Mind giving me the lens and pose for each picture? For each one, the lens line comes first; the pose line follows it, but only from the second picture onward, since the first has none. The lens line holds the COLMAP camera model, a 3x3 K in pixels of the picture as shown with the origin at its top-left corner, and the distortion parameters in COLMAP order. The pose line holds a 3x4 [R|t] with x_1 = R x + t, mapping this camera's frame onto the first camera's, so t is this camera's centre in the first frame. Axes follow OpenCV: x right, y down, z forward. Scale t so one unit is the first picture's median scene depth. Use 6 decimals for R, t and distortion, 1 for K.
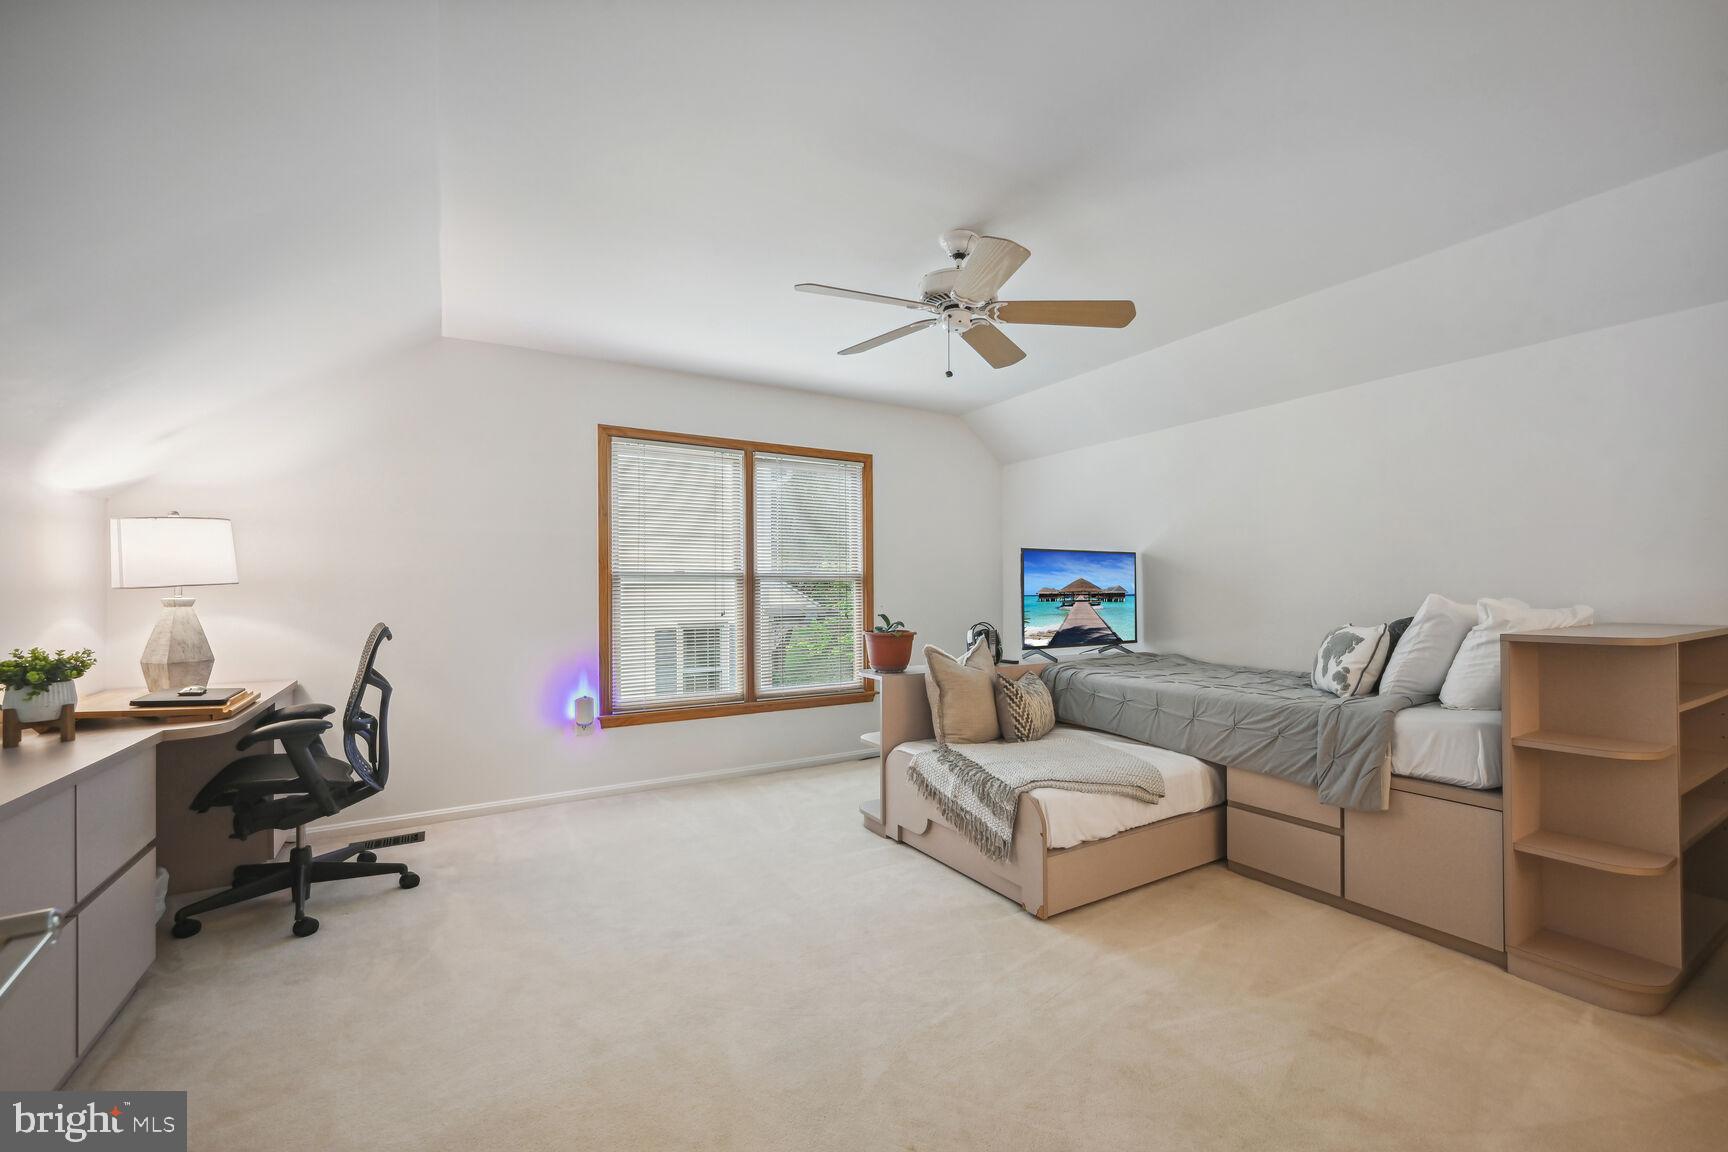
lens RADIAL K [[705.0, 0, 864.4], [0, 705.0, 587.2], [0, 0, 1]] dist [0.000243, 0.000049]
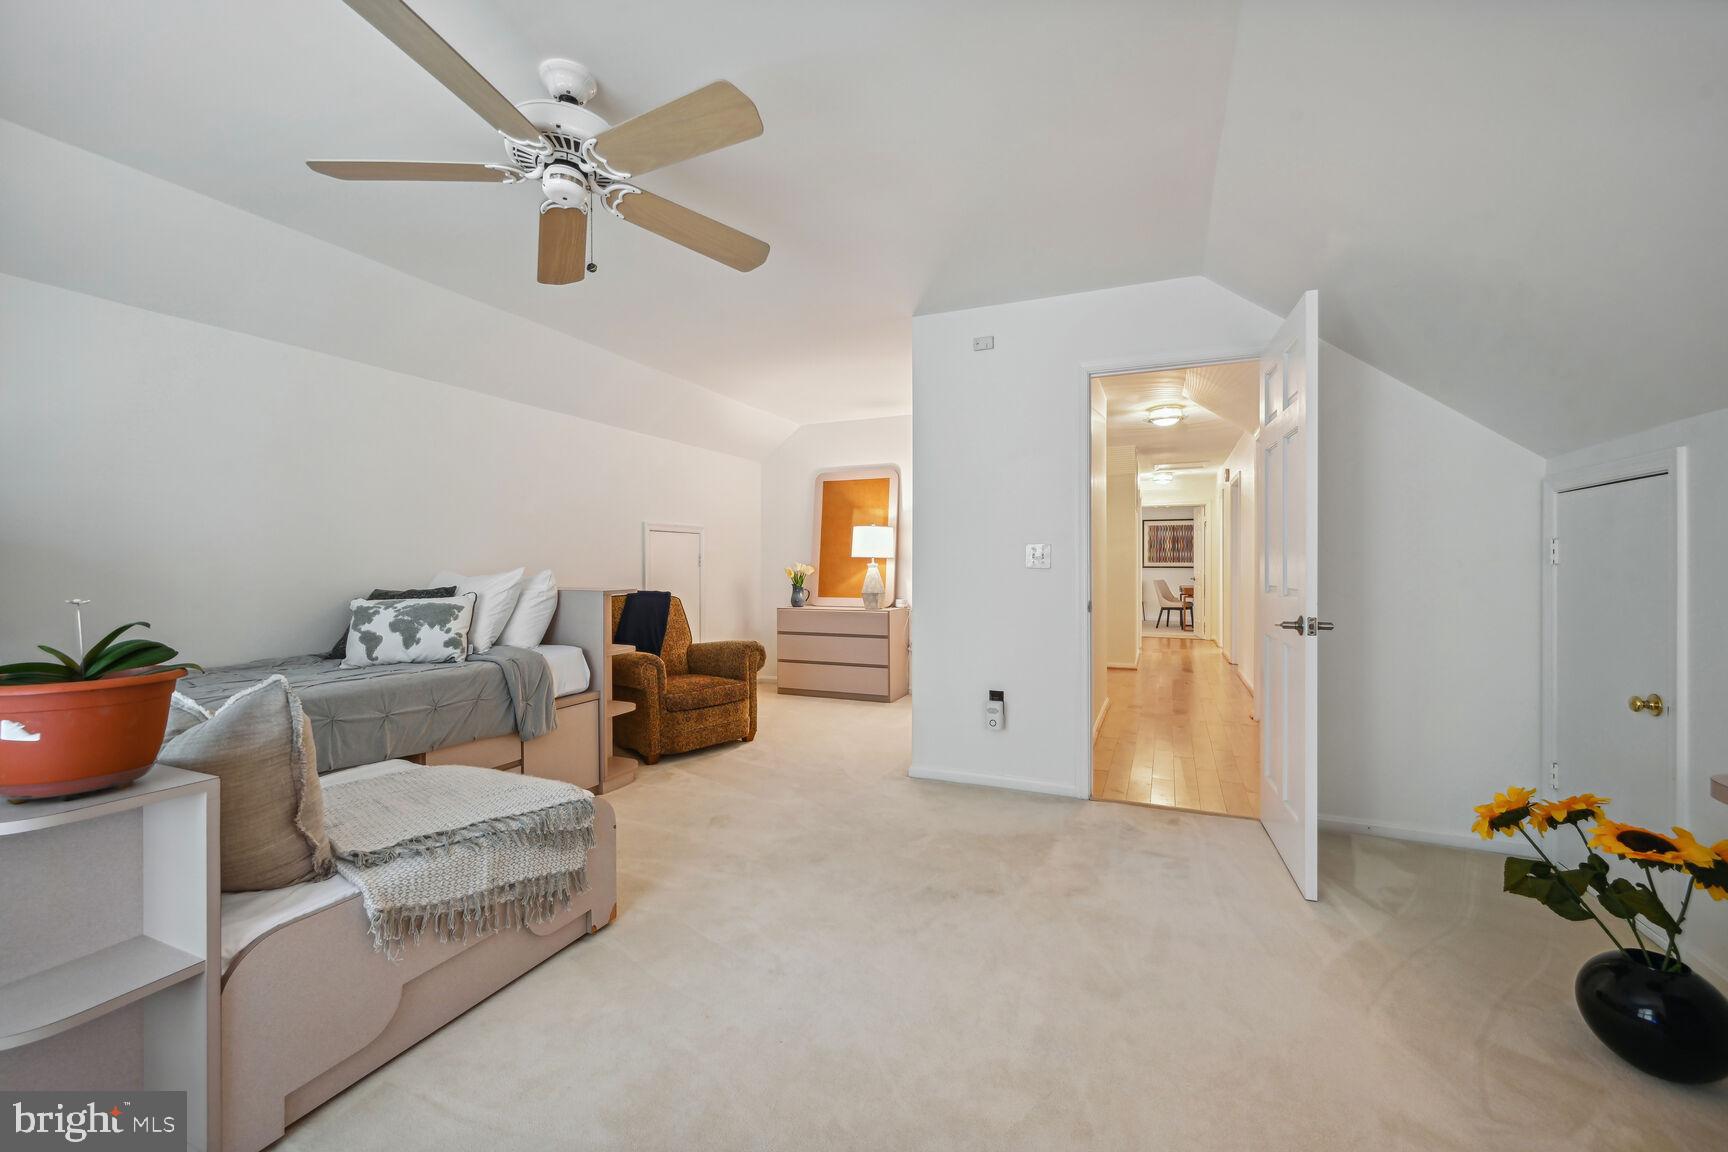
lens RADIAL K [[693.7, 0, 862.1], [0, 693.7, 566.3], [0, 0, 1]] dist [-0.001561, -0.000140]
pose [[-0.566076, -0.002820, 0.824349, -0.526180], [-0.002199, 0.999996, 0.001910, 0.004792], [-0.824350, -0.000731, -0.566079, 0.969288]]
